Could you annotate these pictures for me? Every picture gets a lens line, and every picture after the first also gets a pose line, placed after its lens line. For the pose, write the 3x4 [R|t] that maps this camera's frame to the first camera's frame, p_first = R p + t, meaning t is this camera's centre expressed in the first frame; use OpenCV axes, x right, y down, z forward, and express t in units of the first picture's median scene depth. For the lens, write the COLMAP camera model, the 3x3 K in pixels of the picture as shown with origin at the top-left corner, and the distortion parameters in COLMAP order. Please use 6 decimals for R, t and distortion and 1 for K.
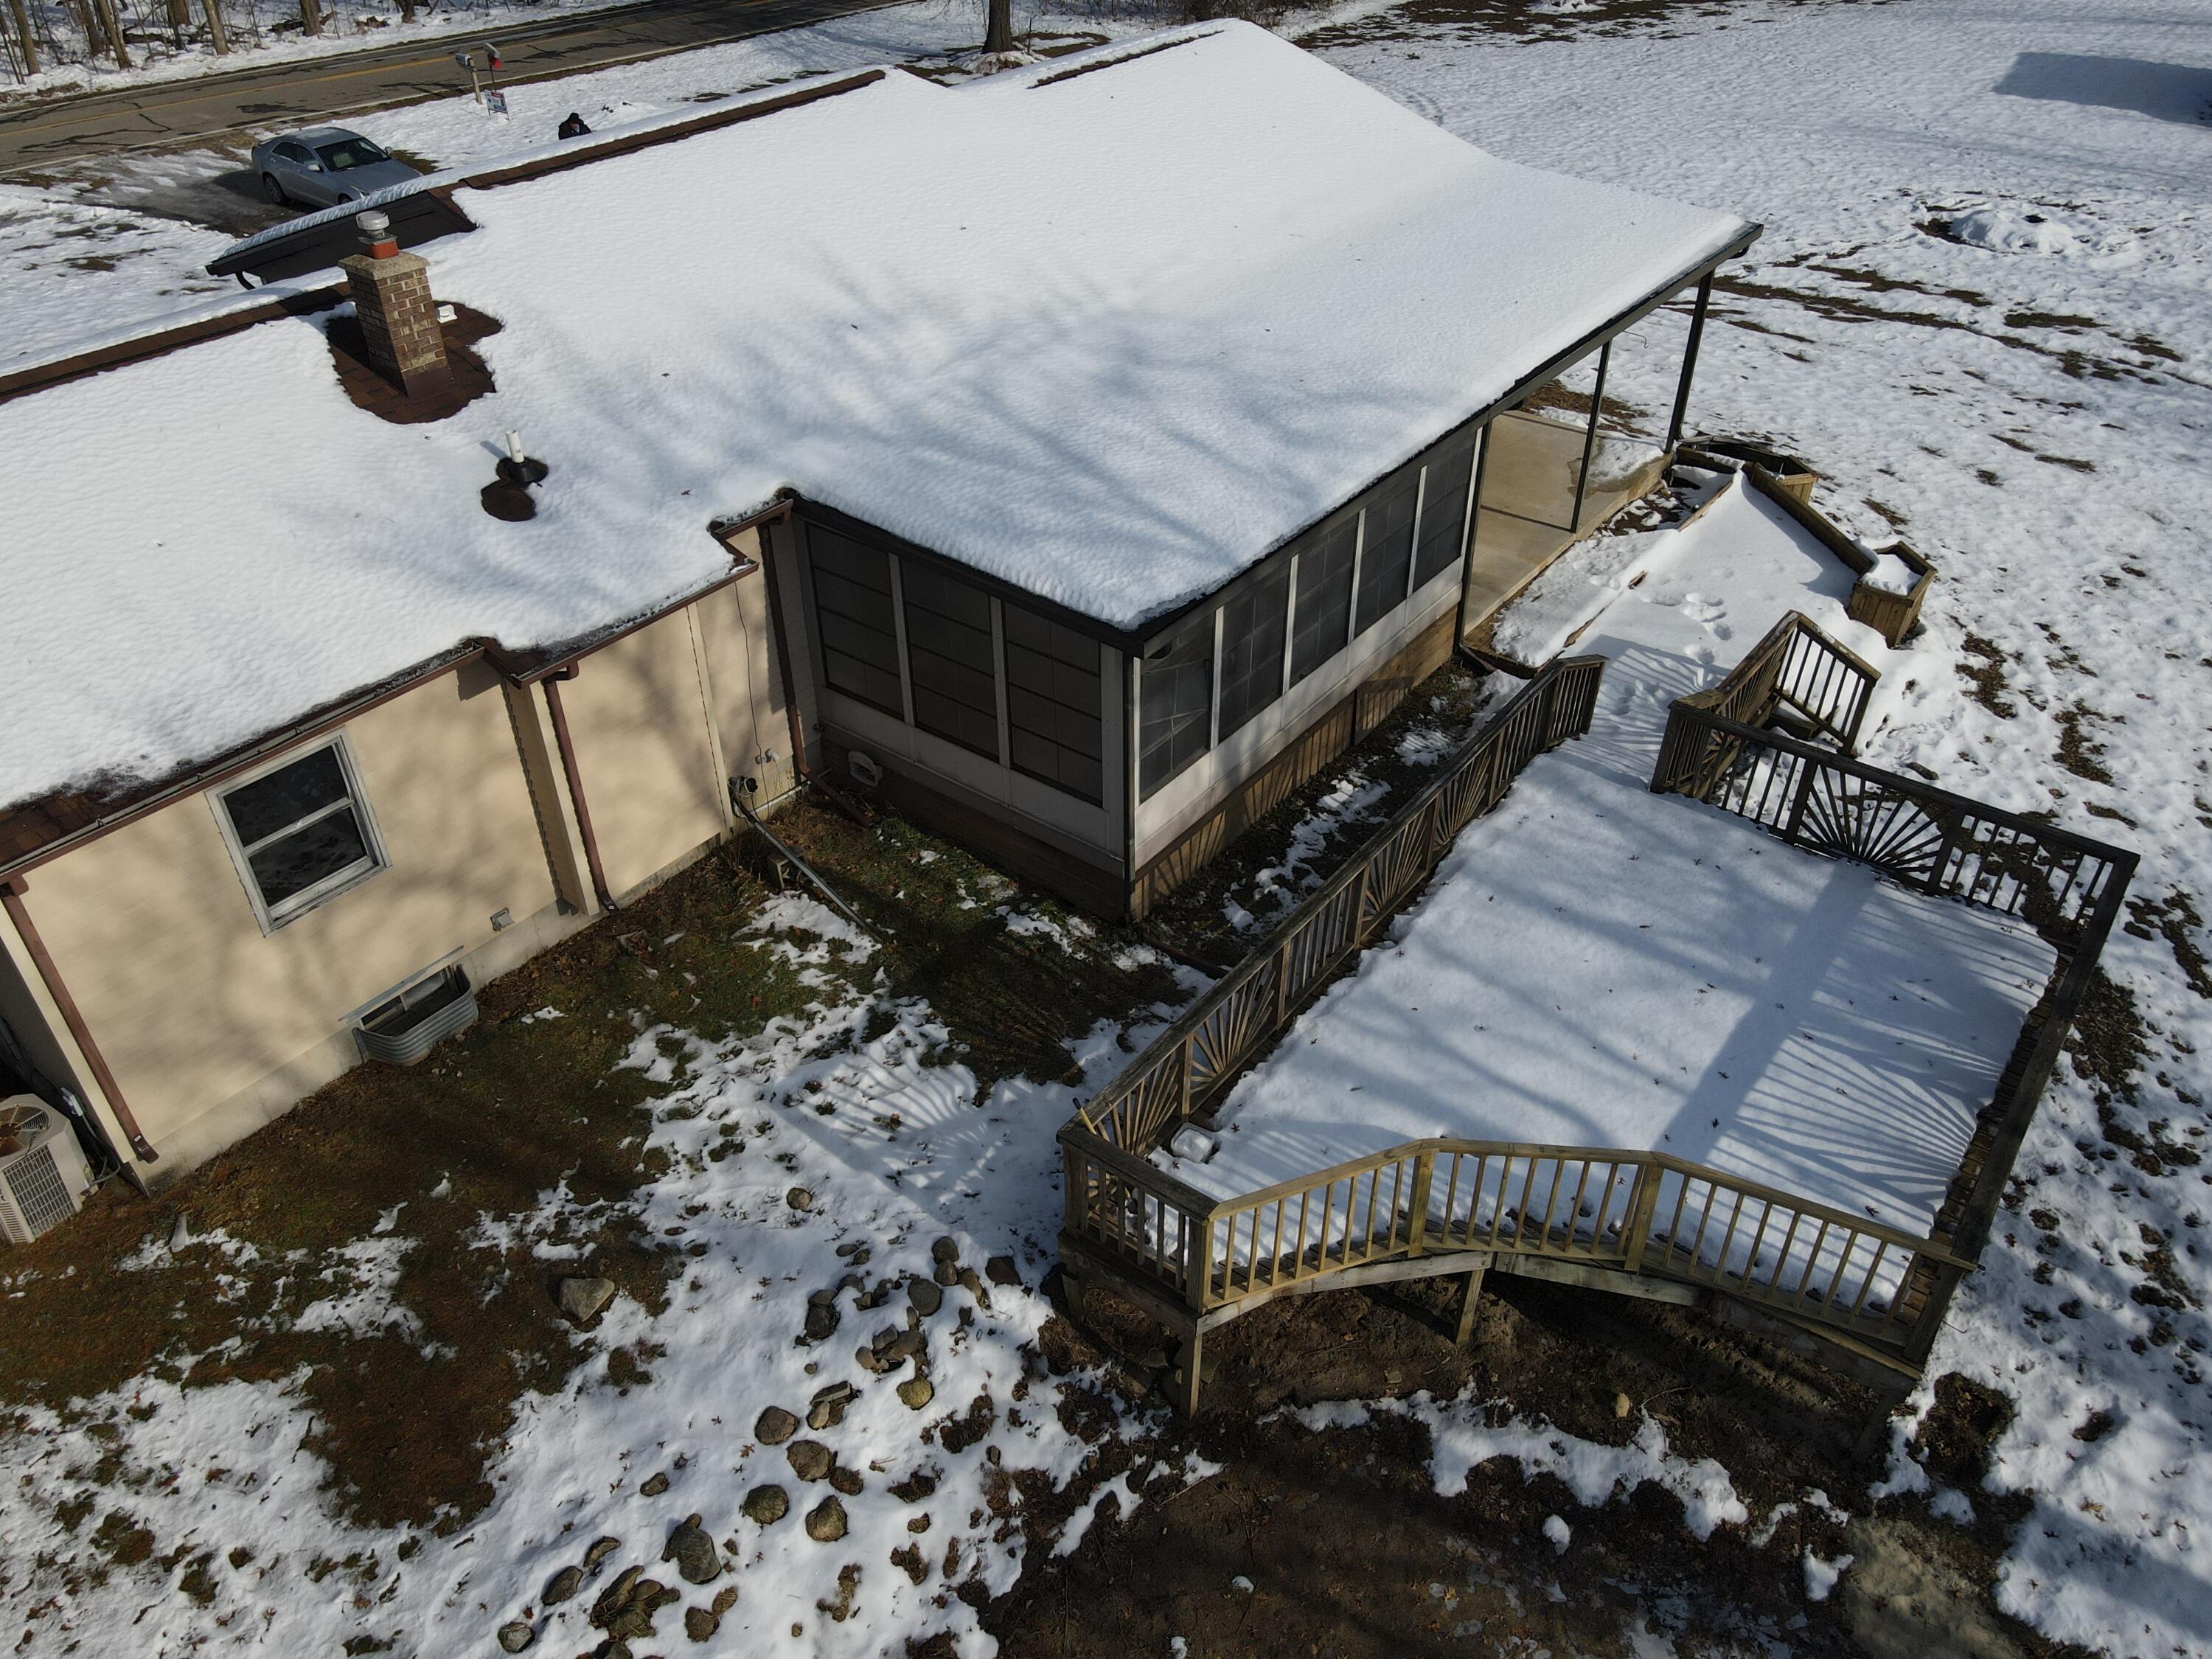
lens RADIAL K [[1634.8, 0, 1096.1], [0, 1634.8, 835.8], [0, 0, 1]] dist [0.013488, 0.003499]
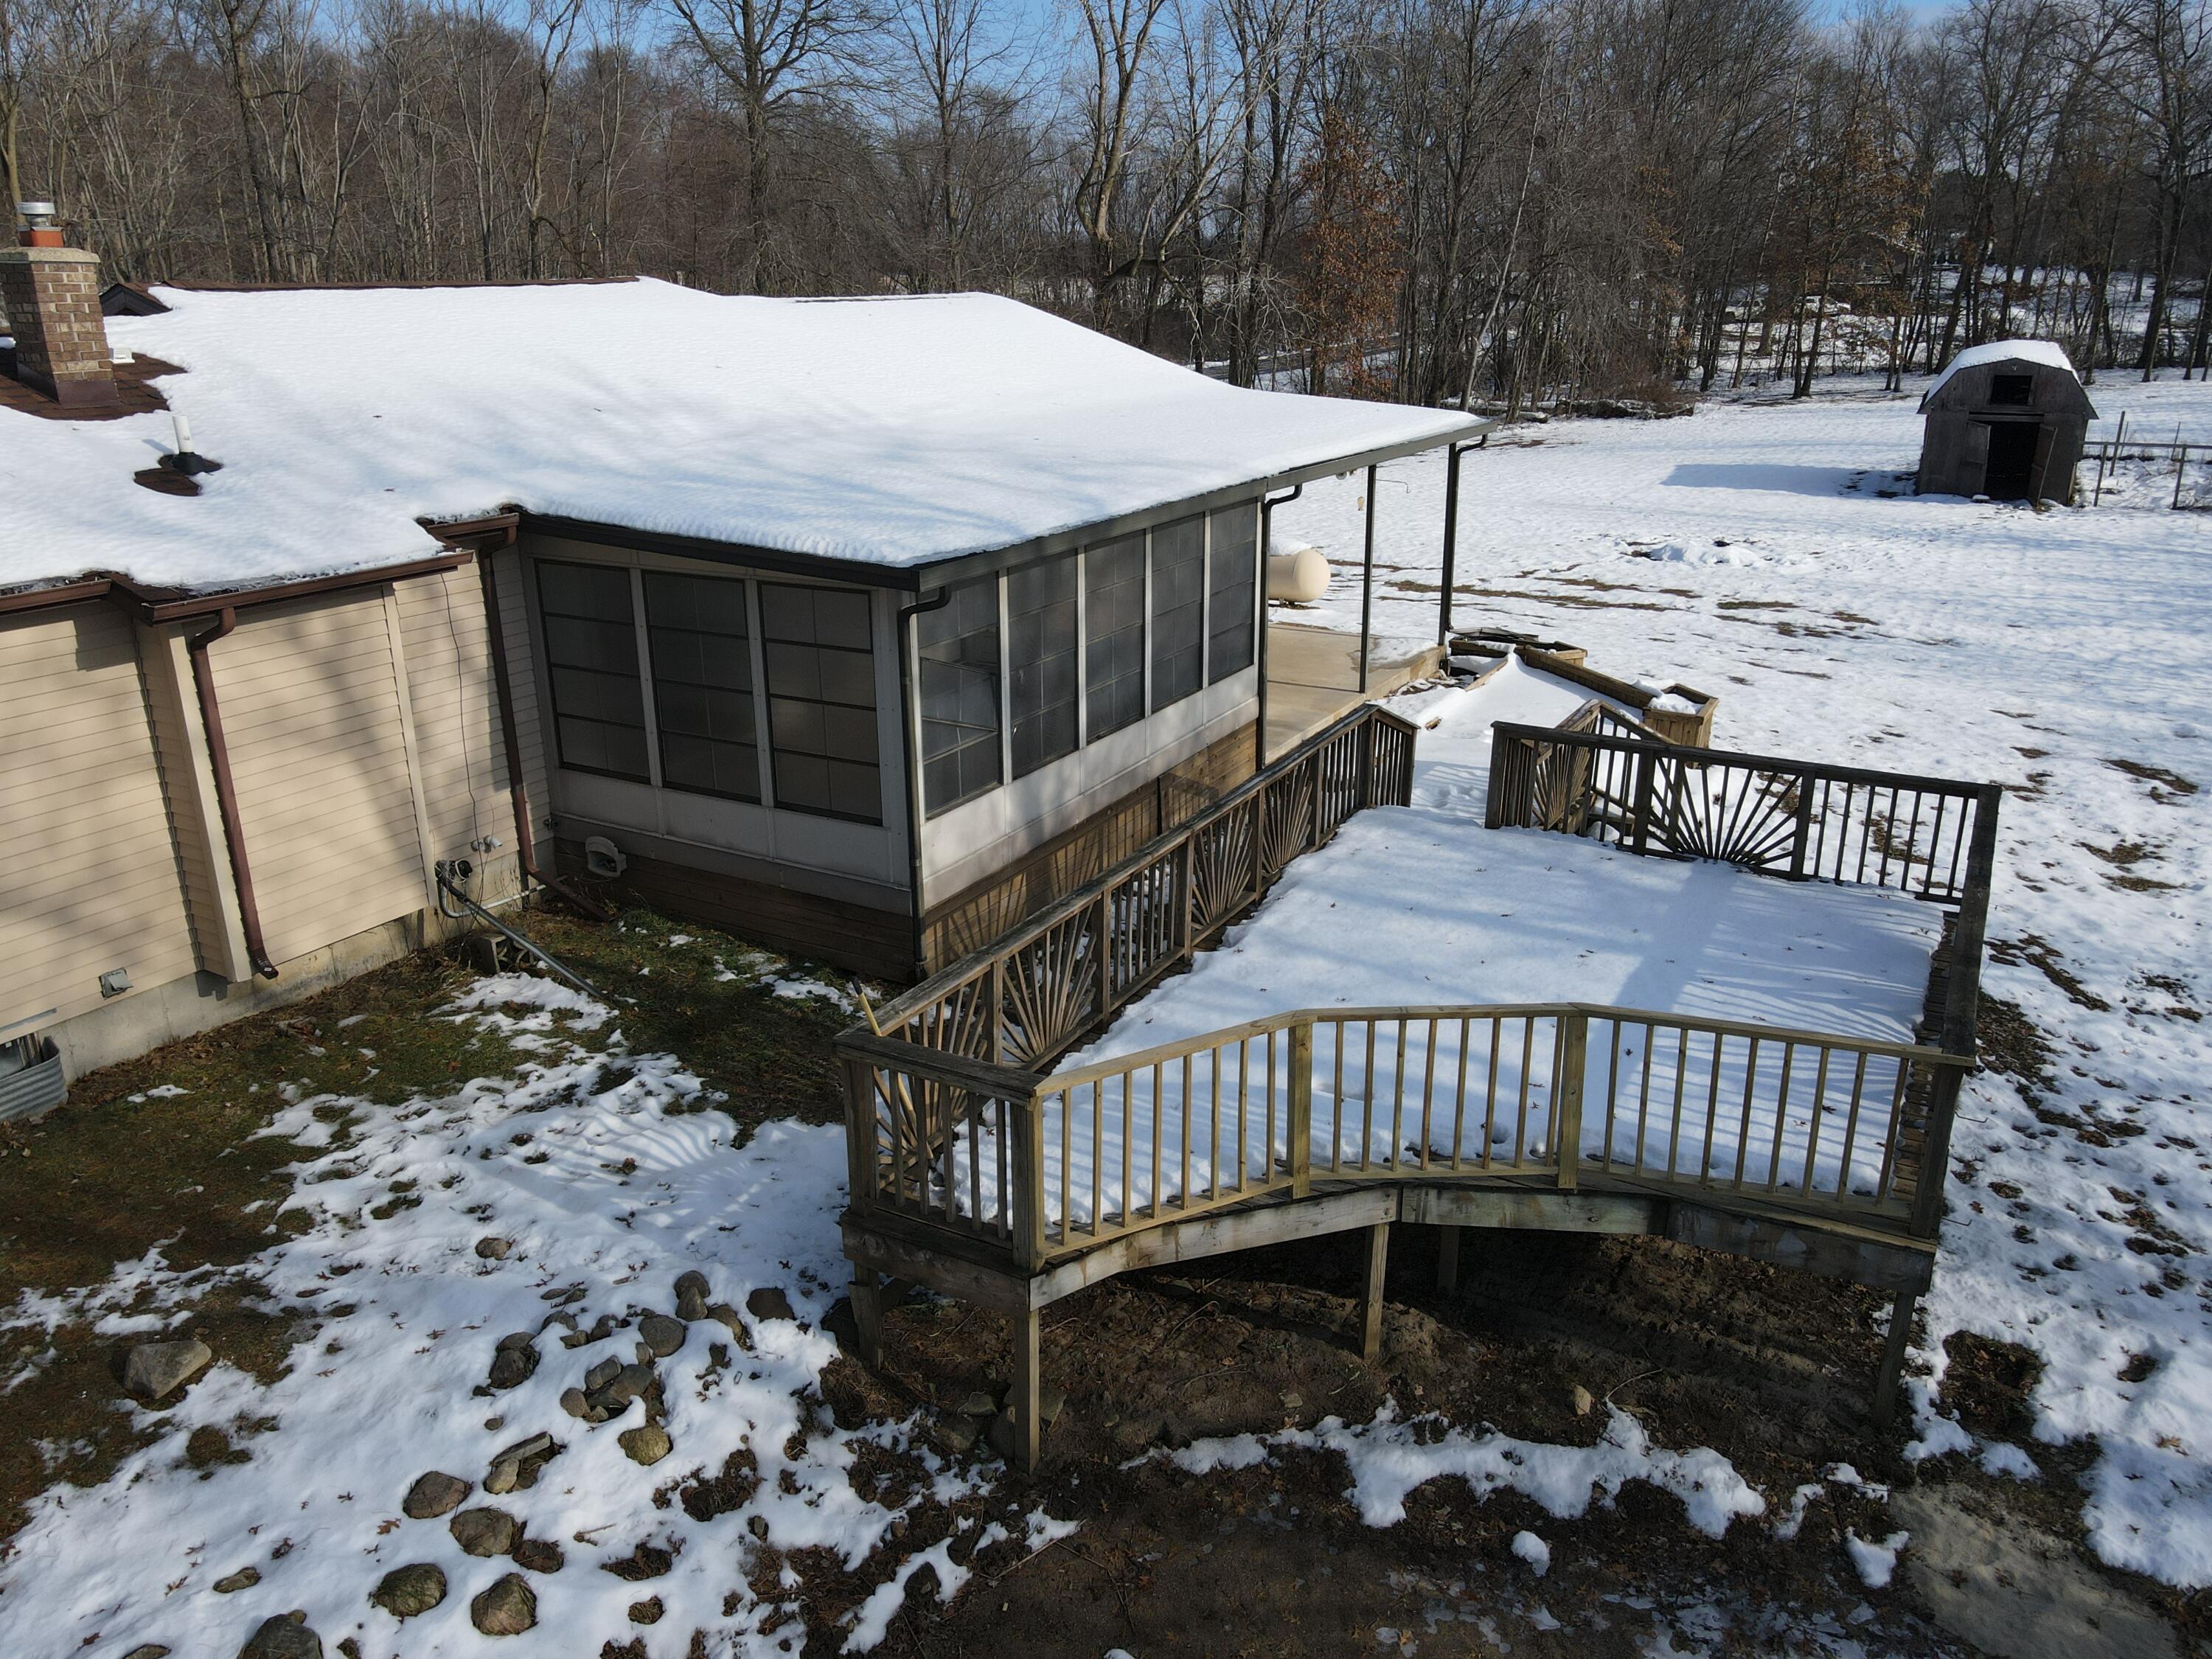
lens RADIAL K [[1629.3, 0, 1106.0], [0, 1629.3, 829.5], [0, 0, 1]] dist [0.029992, -0.017182]
pose [[0.989419, -0.040902, 0.139199, 0.000081], [0.081185, 0.951251, -0.297541, 0.259920], [-0.120244, 0.305693, 0.944507, 0.180067]]
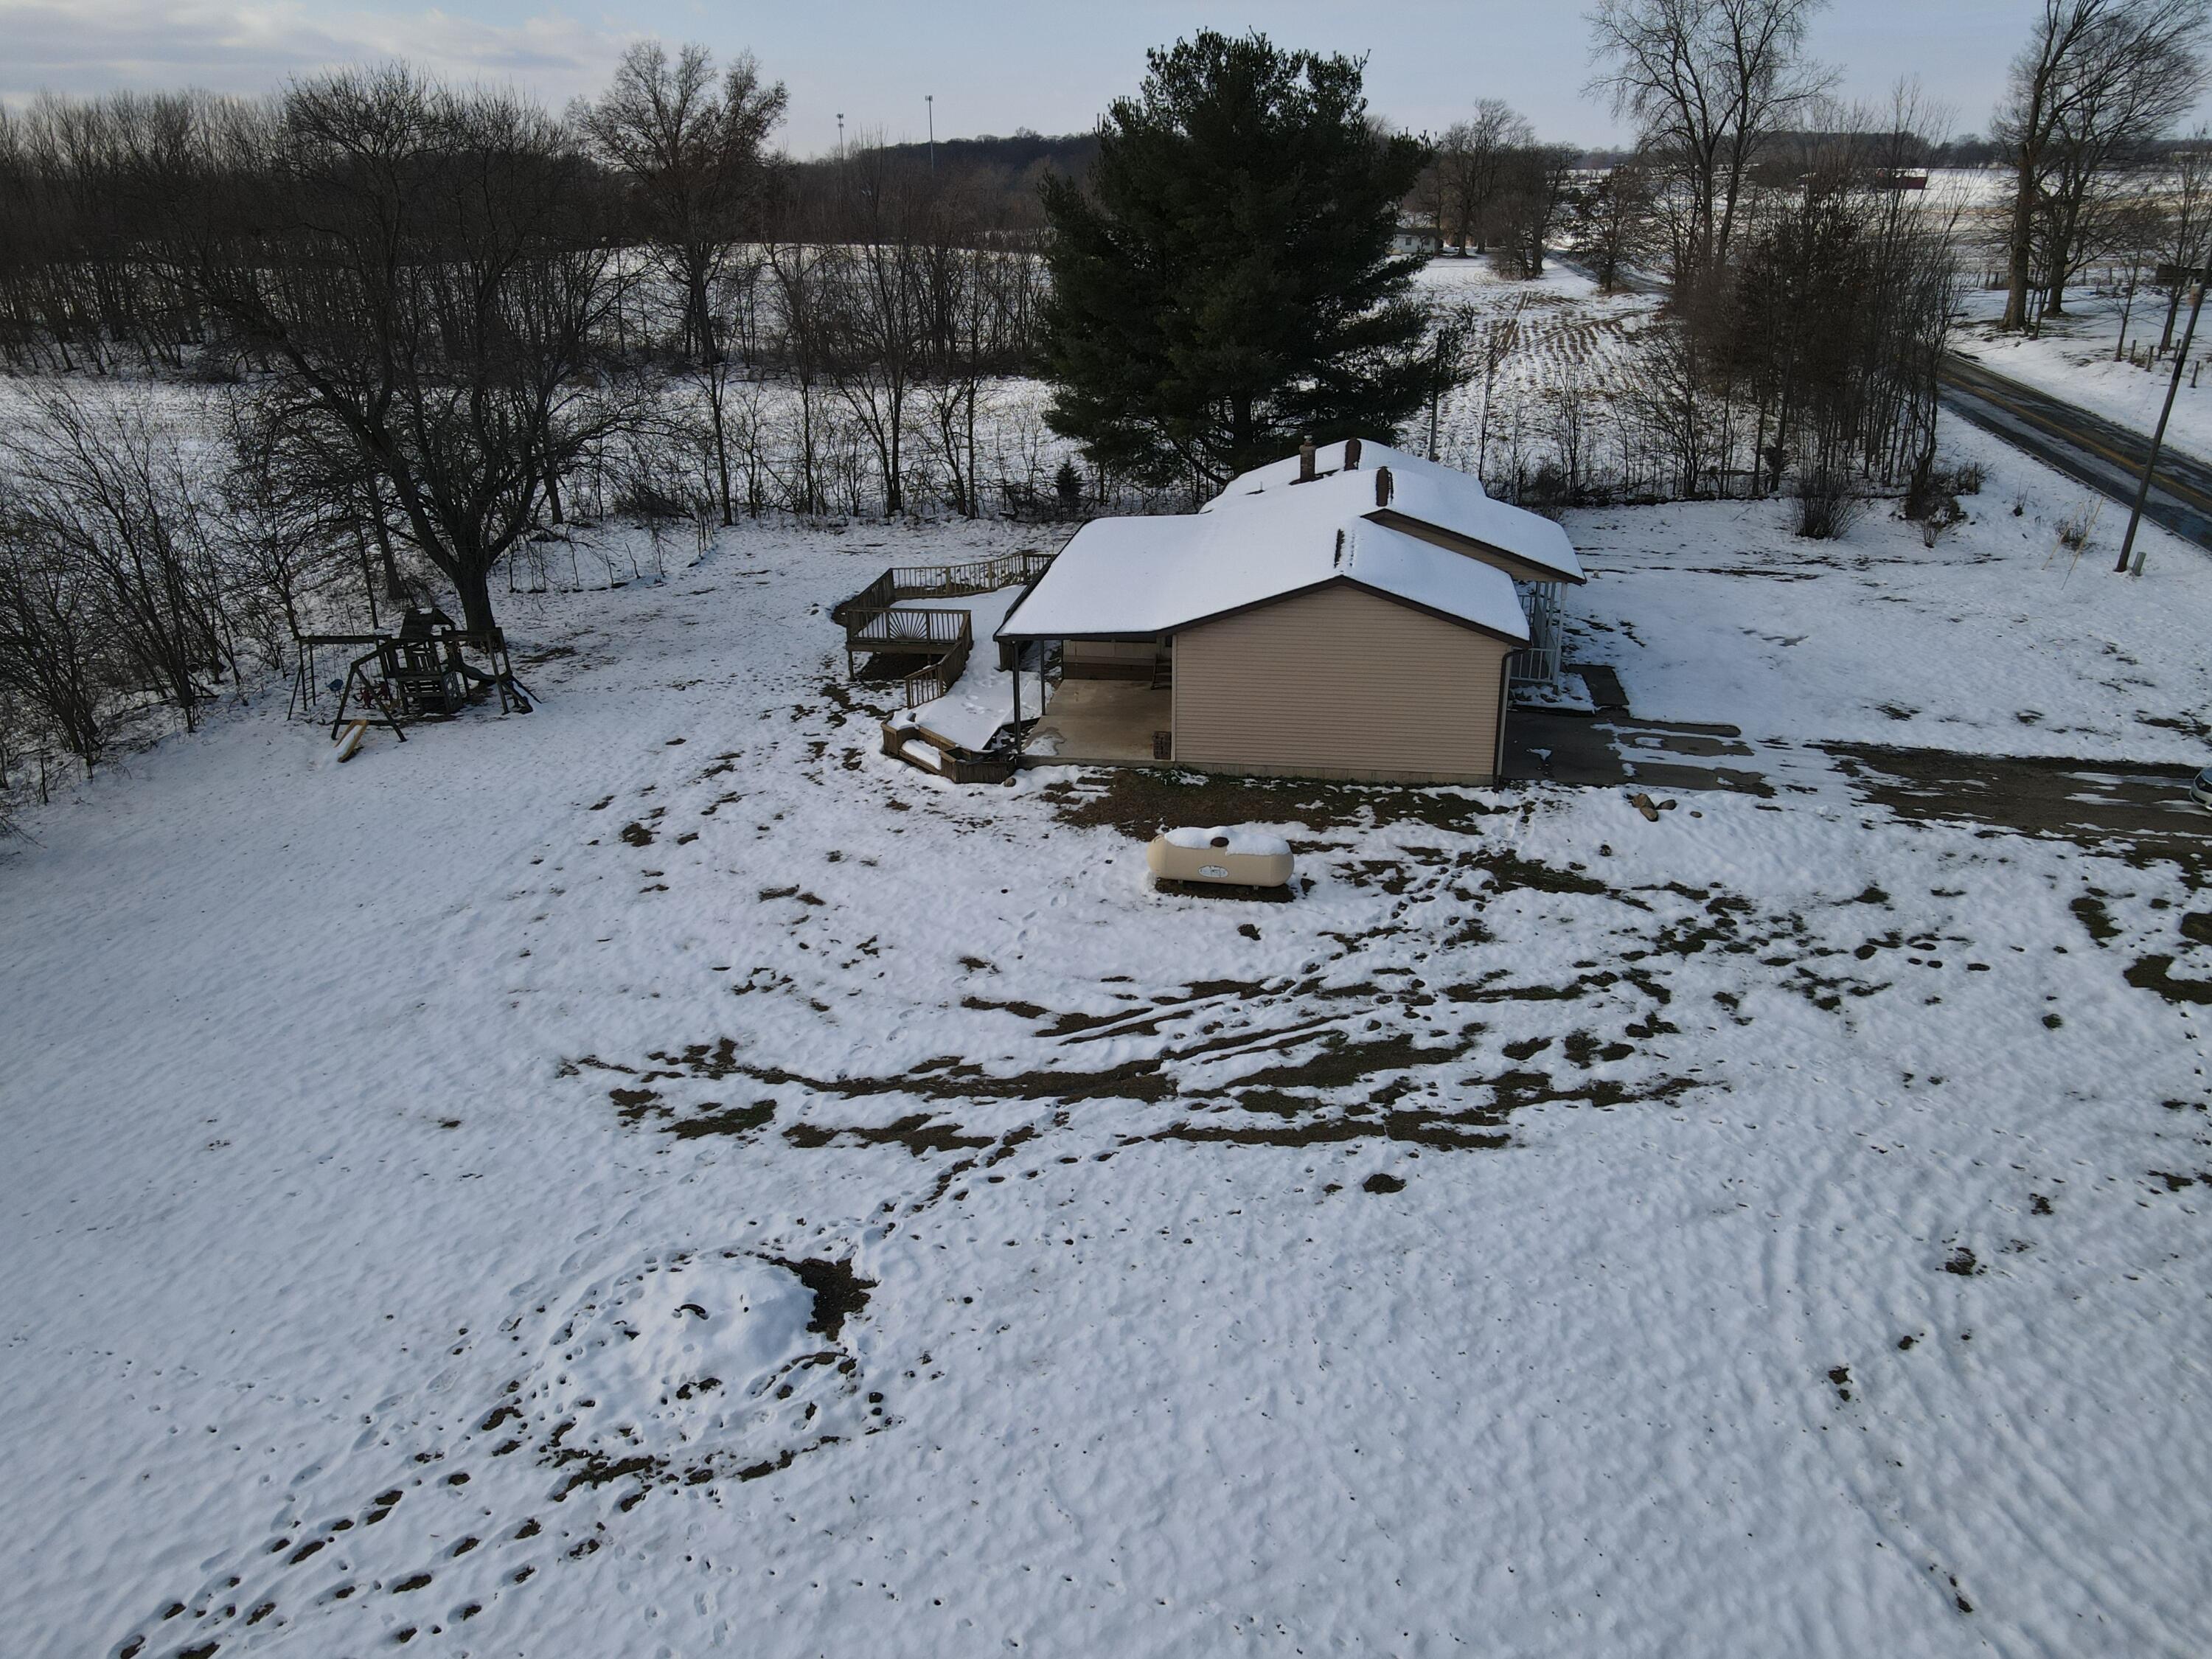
lens RADIAL K [[1599.7, 0, 1106.0], [0, 1599.7, 829.5], [0, 0, 1]] dist [0.003211, 0.024969]
pose [[-0.877084, 0.206501, -0.433683, 1.700795], [-0.264431, 0.546165, 0.794846, -2.606163], [0.400999, 0.811826, -0.424428, 3.028274]]
